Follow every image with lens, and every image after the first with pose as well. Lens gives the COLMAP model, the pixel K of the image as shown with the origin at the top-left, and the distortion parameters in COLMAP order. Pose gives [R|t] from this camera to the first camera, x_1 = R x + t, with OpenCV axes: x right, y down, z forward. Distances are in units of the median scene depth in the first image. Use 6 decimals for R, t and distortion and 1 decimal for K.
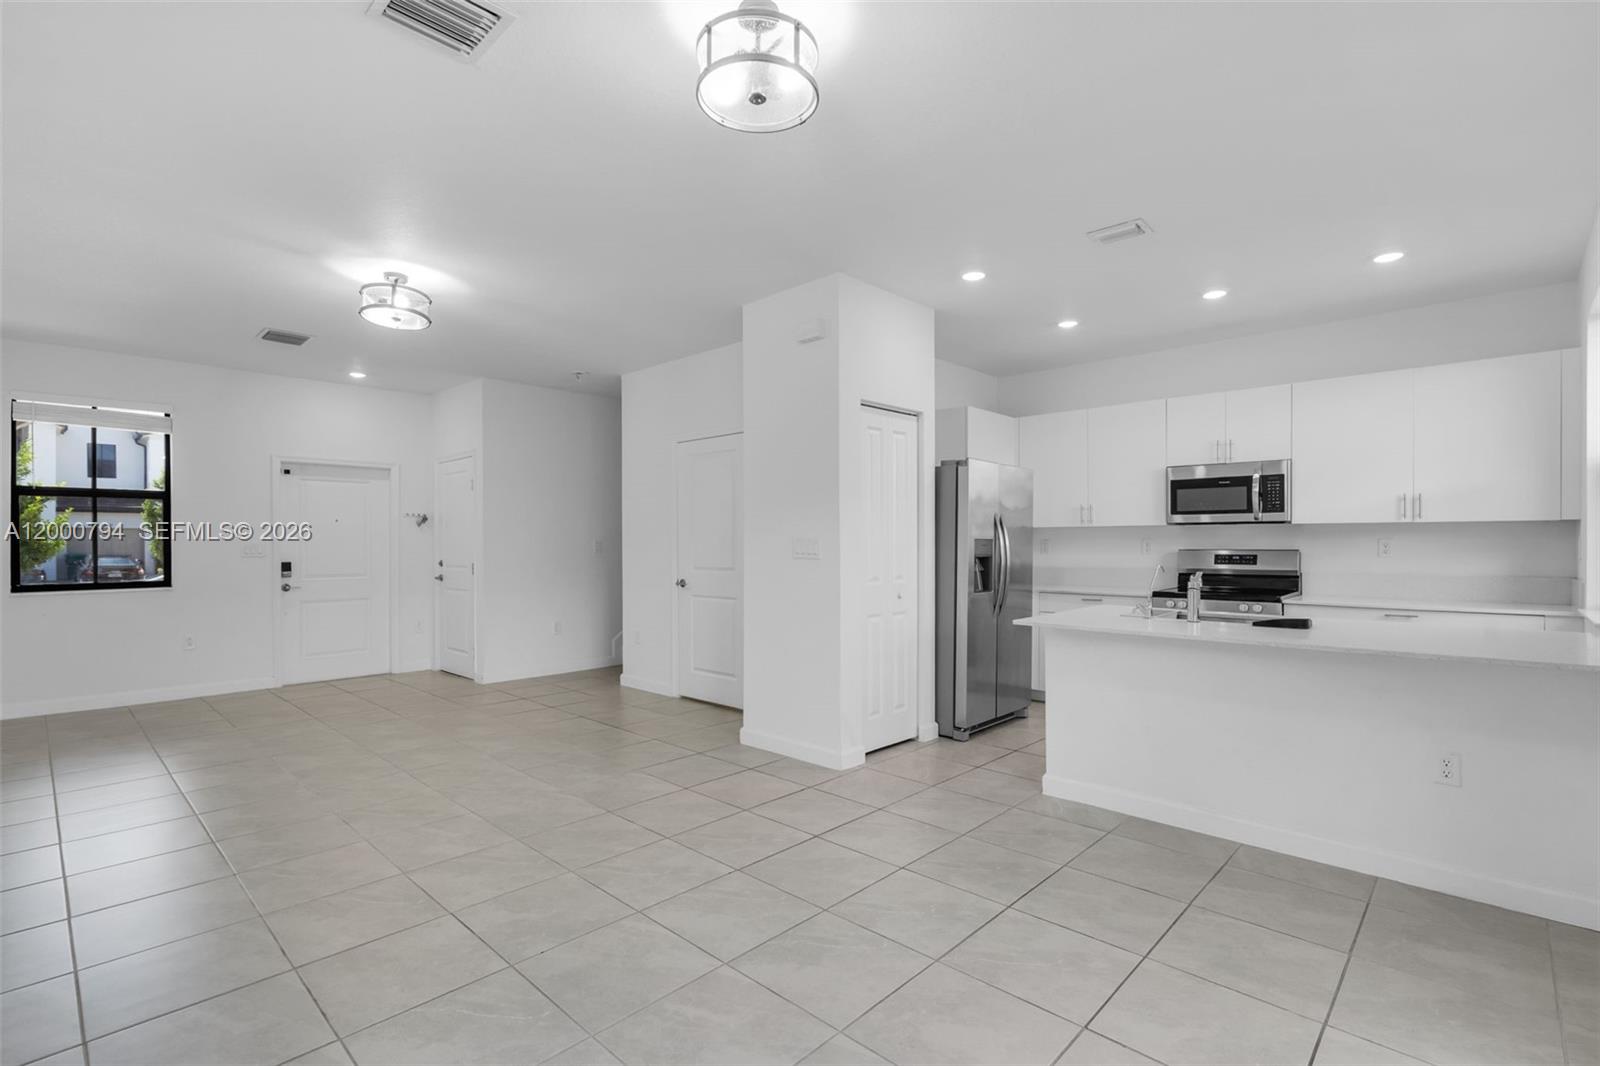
lens RADIAL K [[739.6, 0, 799.2], [0, 739.6, 543.0], [0, 0, 1]] dist [-0.001222, 0.001514]
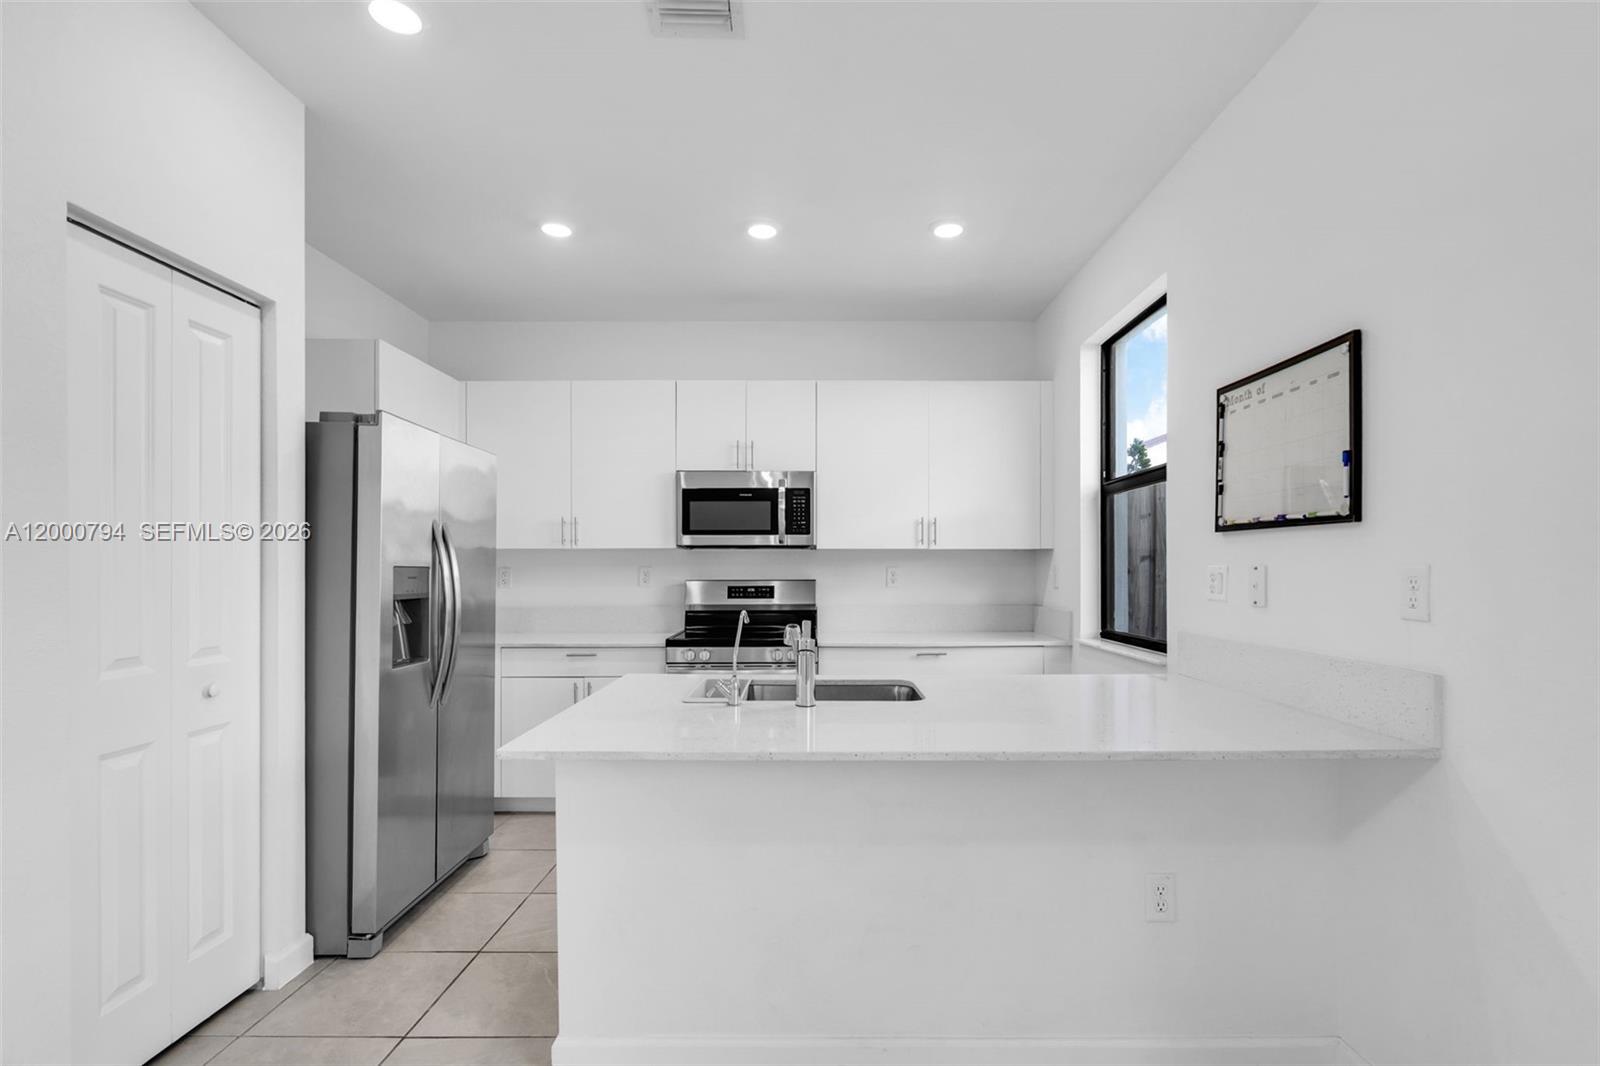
lens RADIAL K [[739.6, 0, 814.0], [0, 739.6, 568.4], [0, 0, 1]] dist [-0.001222, 0.001514]
pose [[0.725294, 0.000130, 0.688439, 0.087674], [0.001141, 0.999998, -0.001392, -0.002677], [-0.688438, 0.001795, 0.725293, 0.395227]]
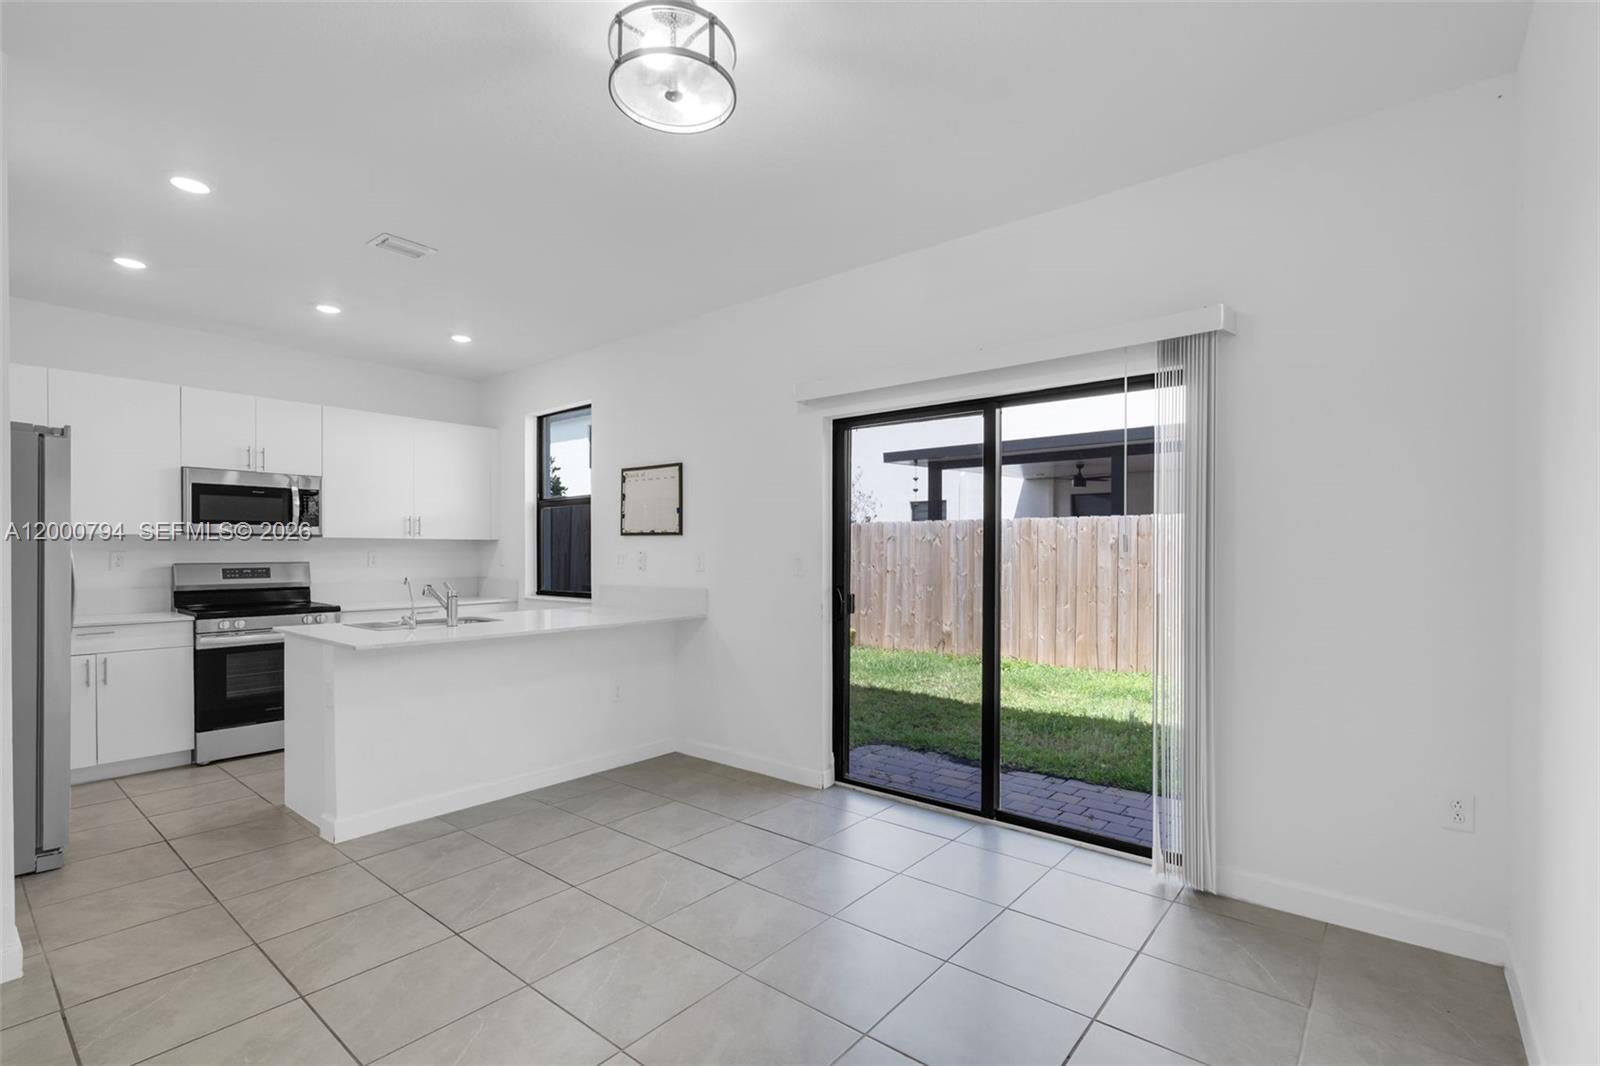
lens RADIAL K [[739.6, 0, 784.8], [0, 739.6, 554.7], [0, 0, 1]] dist [-0.001222, 0.001514]
pose [[-0.052099, -0.002286, 0.998639, -0.434158], [0.001991, 0.999995, 0.002393, -0.002407], [-0.998640, 0.002113, -0.052095, 0.390636]]
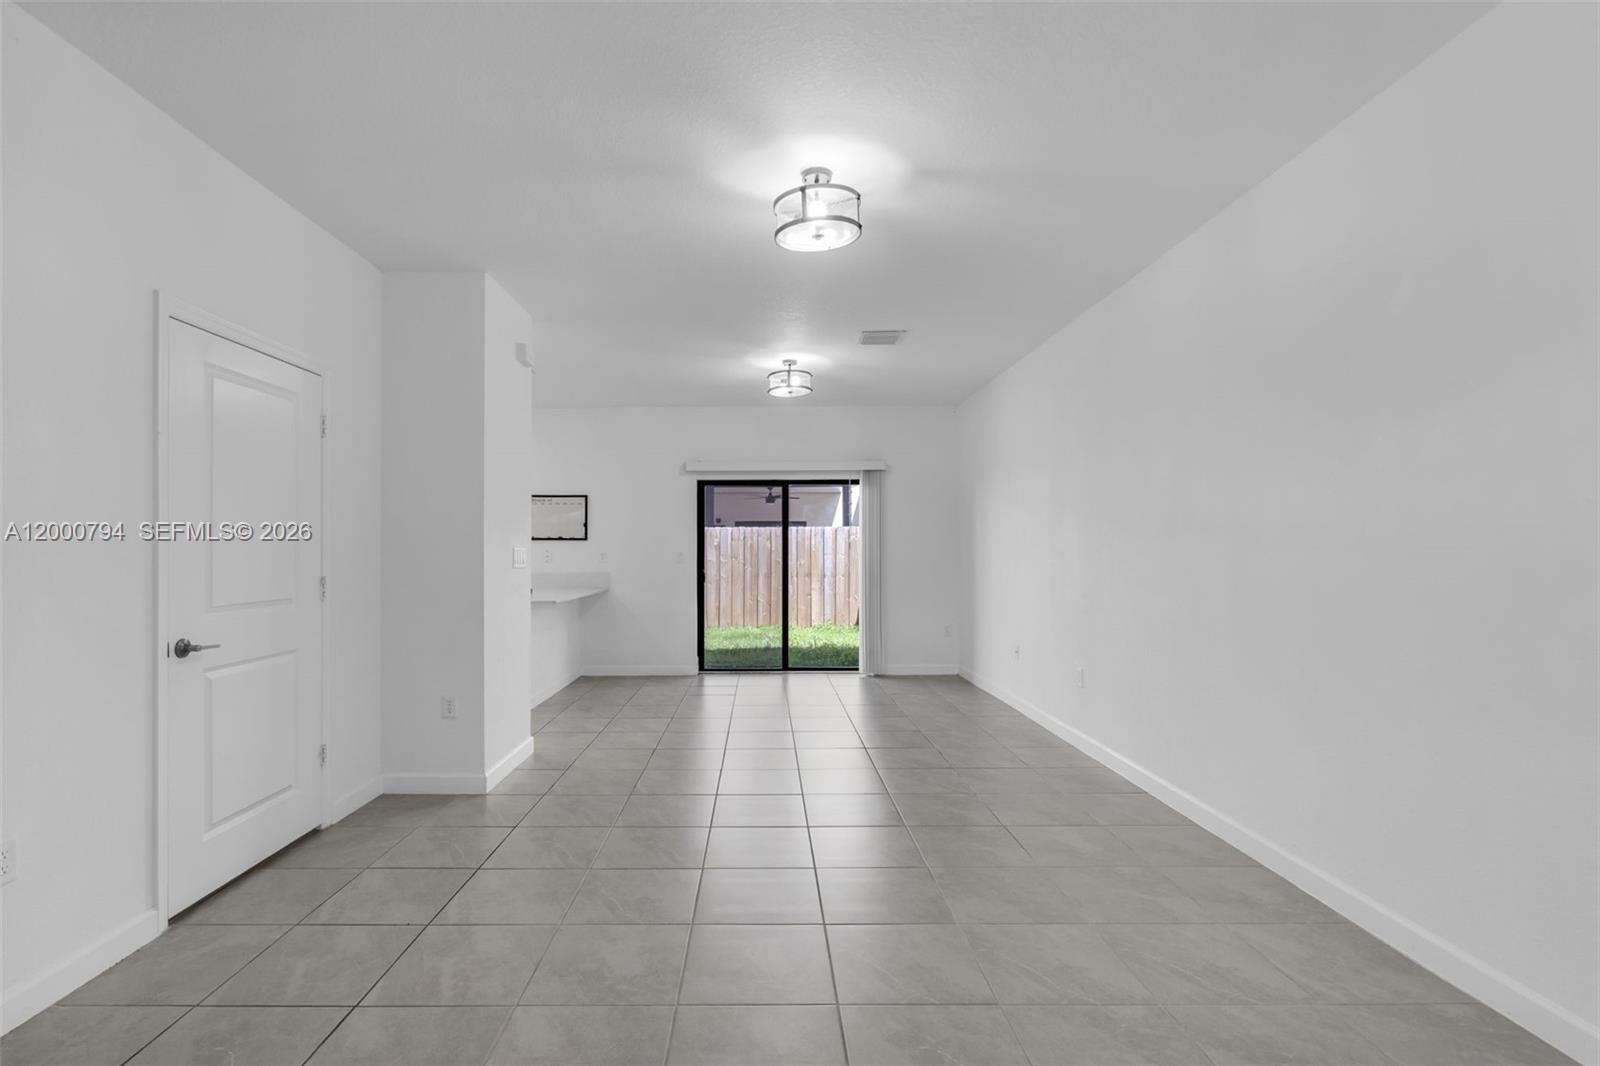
lens RADIAL K [[739.6, 0, 768.0], [0, 739.6, 553.9], [0, 0, 1]] dist [-0.001222, 0.001514]
pose [[-0.675960, 0.000395, 0.736938, -0.866509], [0.005388, 0.999976, 0.004406, -0.001509], [-0.736919, 0.006949, -0.675946, 1.241613]]
